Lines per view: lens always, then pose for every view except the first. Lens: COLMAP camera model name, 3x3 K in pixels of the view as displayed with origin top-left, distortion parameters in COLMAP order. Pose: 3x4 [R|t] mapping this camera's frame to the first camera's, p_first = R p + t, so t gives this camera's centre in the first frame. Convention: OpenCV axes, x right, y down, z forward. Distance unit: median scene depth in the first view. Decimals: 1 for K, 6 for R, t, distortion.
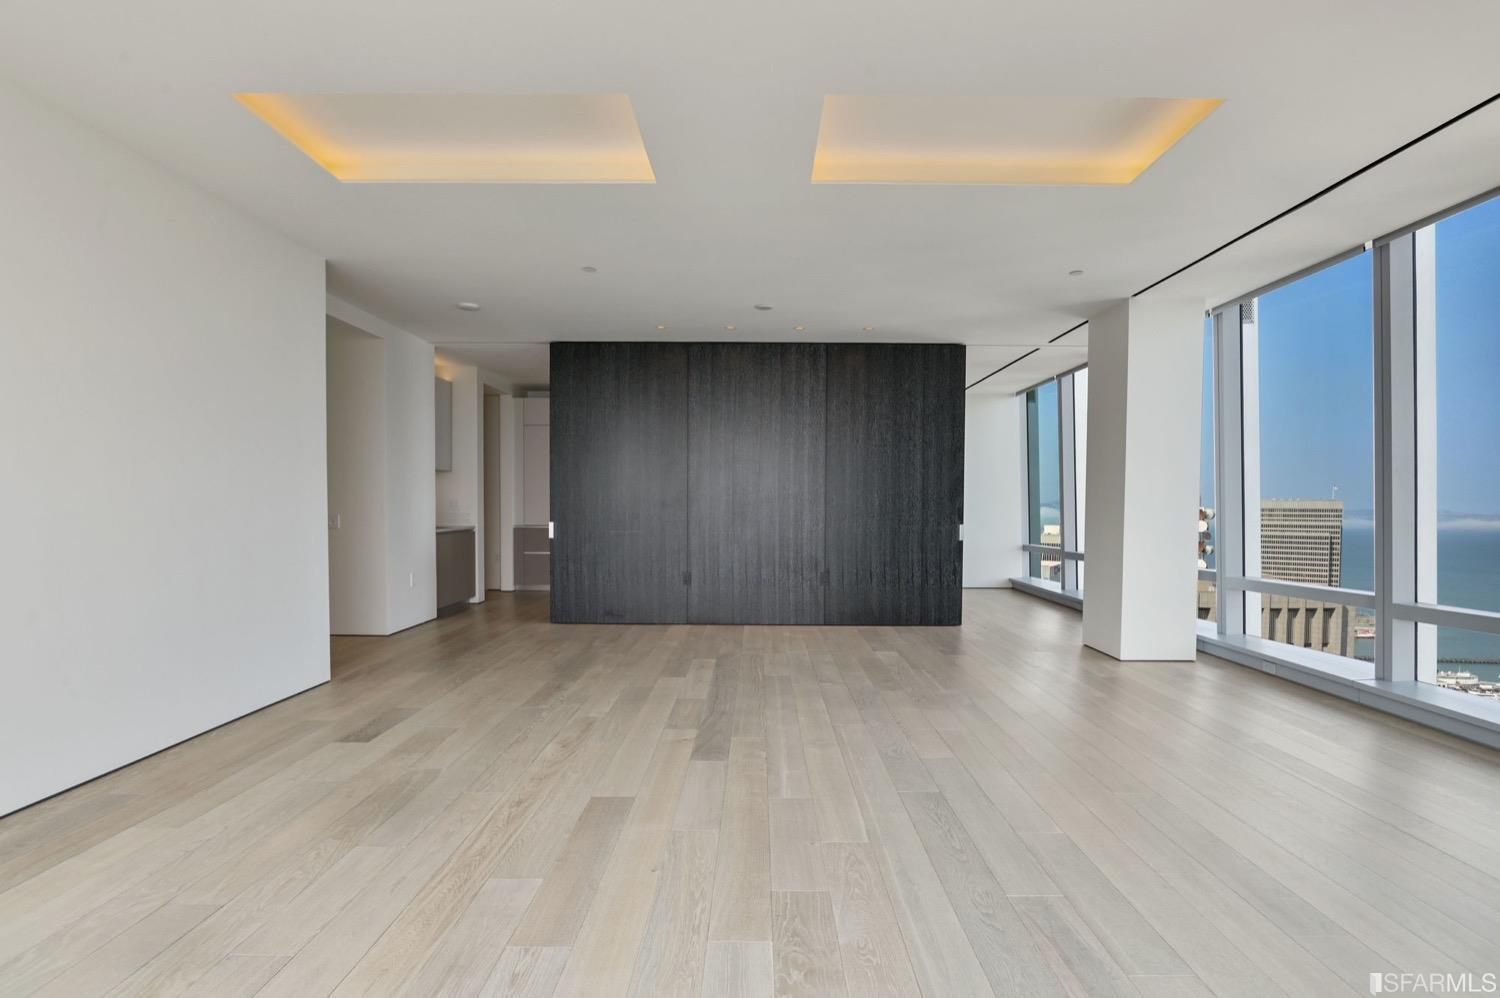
lens RADIAL K [[720.4, 0, 752.3], [0, 720.4, 535.4], [0, 0, 1]] dist [-0.012775, -0.000738]
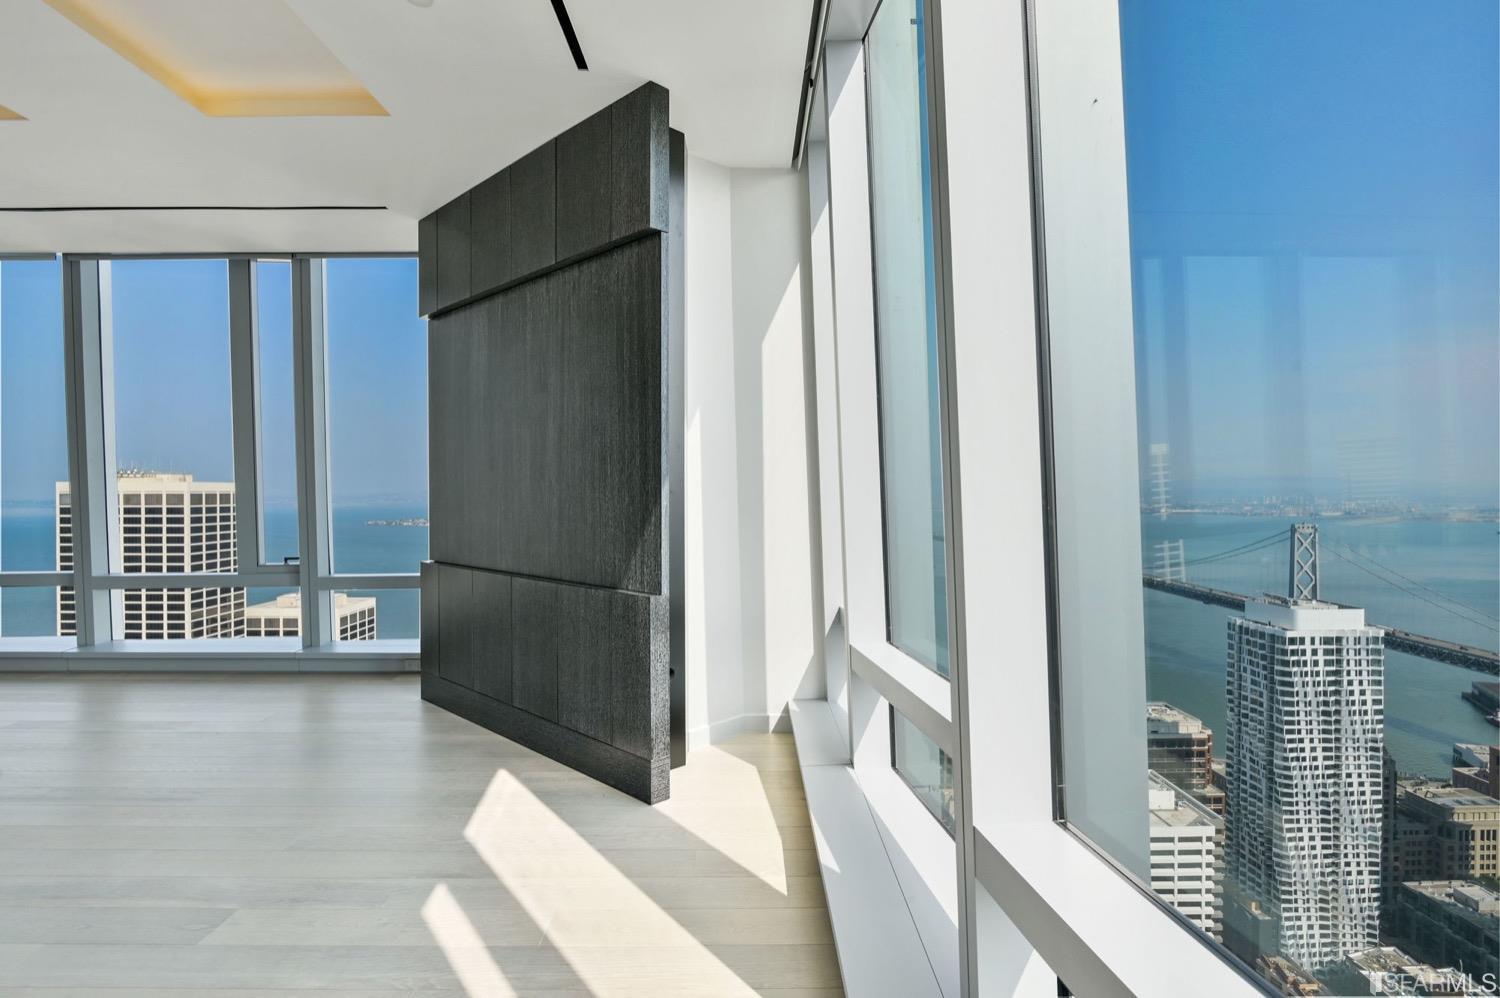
lens RADIAL K [[776.8, 0, 764.8], [0, 776.8, 493.3], [0, 0, 1]] dist [-0.021232, -0.000309]
pose [[-0.022922, -0.007766, 0.999707, -0.297608], [0.044303, 0.998980, 0.008776, -0.000634], [-0.998755, 0.044491, -0.022555, -0.046219]]
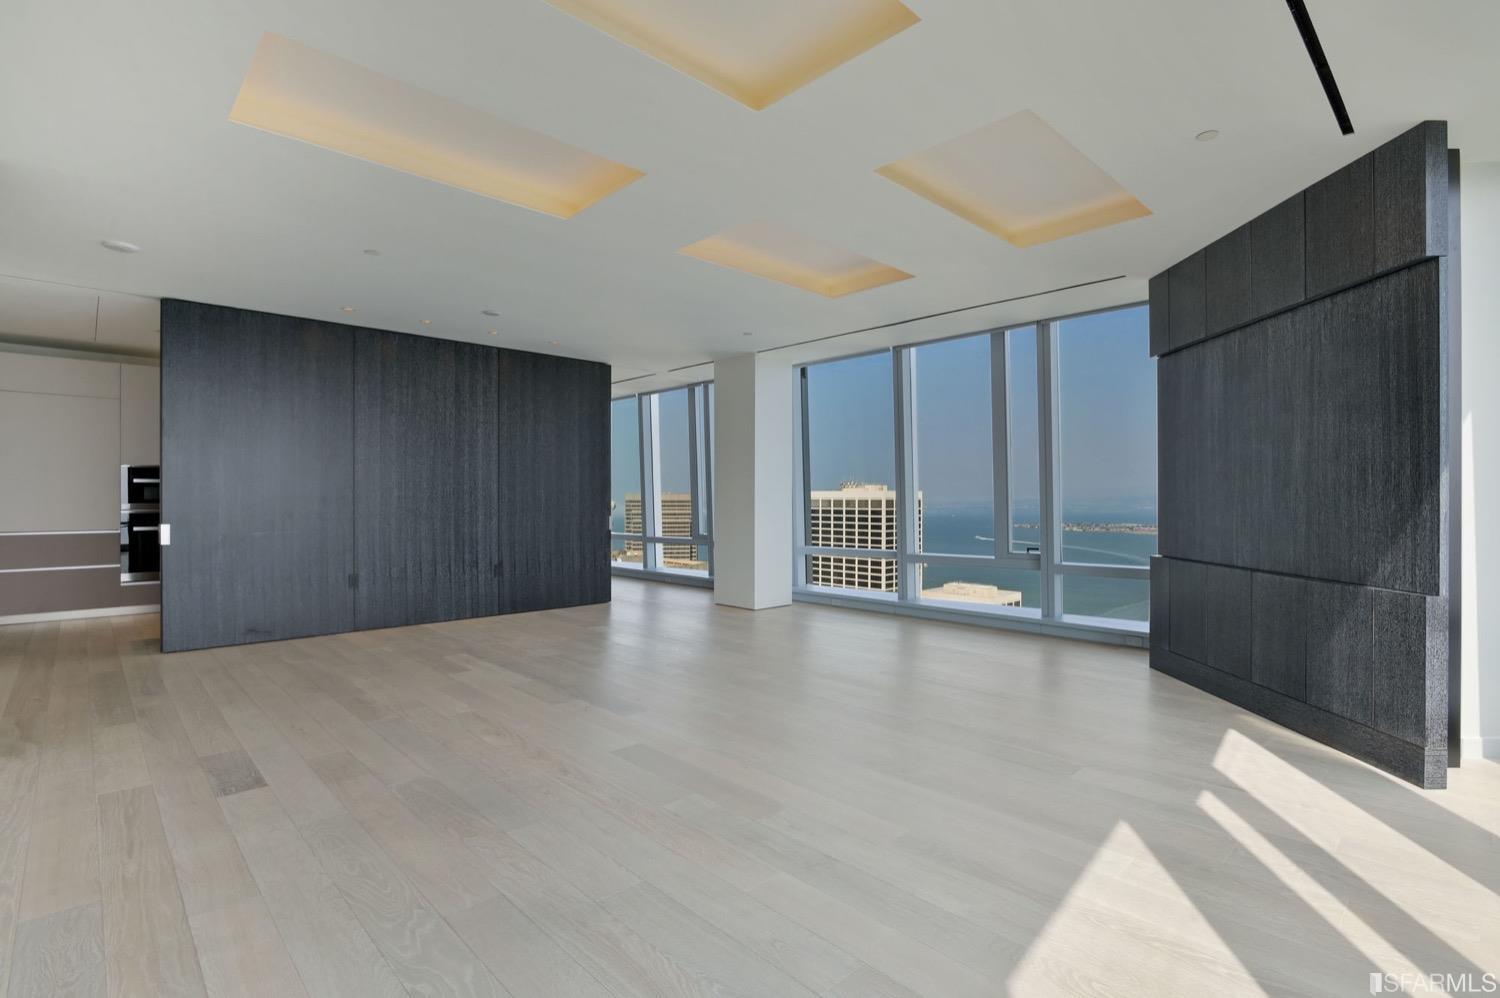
lens RADIAL K [[720.4, 0, 745.8], [0, 720.4, 500.8], [0, 0, 1]] dist [-0.012775, -0.000738]
pose [[0.722305, -0.007908, 0.691530, -0.520425], [0.034405, 0.999107, -0.024512, -0.004570], [-0.690719, 0.041497, 0.721932, -0.007594]]
